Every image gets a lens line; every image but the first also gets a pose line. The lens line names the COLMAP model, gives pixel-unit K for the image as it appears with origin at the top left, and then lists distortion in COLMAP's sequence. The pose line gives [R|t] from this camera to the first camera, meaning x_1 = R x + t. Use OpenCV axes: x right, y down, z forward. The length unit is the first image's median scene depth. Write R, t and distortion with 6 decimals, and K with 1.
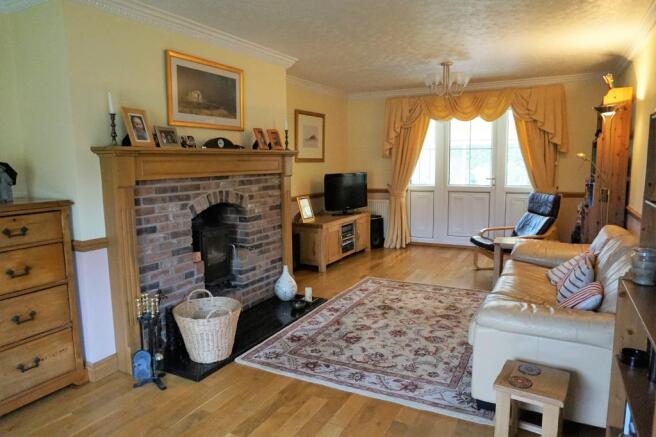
lens RADIAL K [[446.1, 0, 325.8], [0, 446.1, 219.6], [0, 0, 1]] dist [-0.025104, 0.000086]
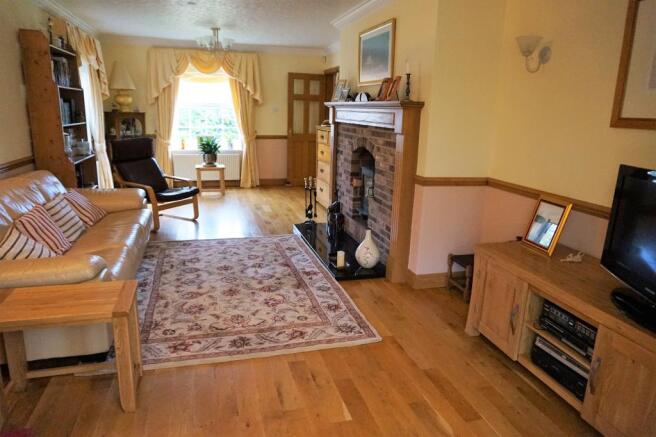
lens RADIAL K [[446.1, 0, 325.8], [0, 446.1, 219.6], [0, 0, 1]] dist [-0.025104, 0.000086]
pose [[-0.729037, 0.154078, -0.666908, 0.632220], [-0.111311, 0.934677, 0.337622, -0.234628], [0.675363, 0.320373, -0.664263, 1.682388]]
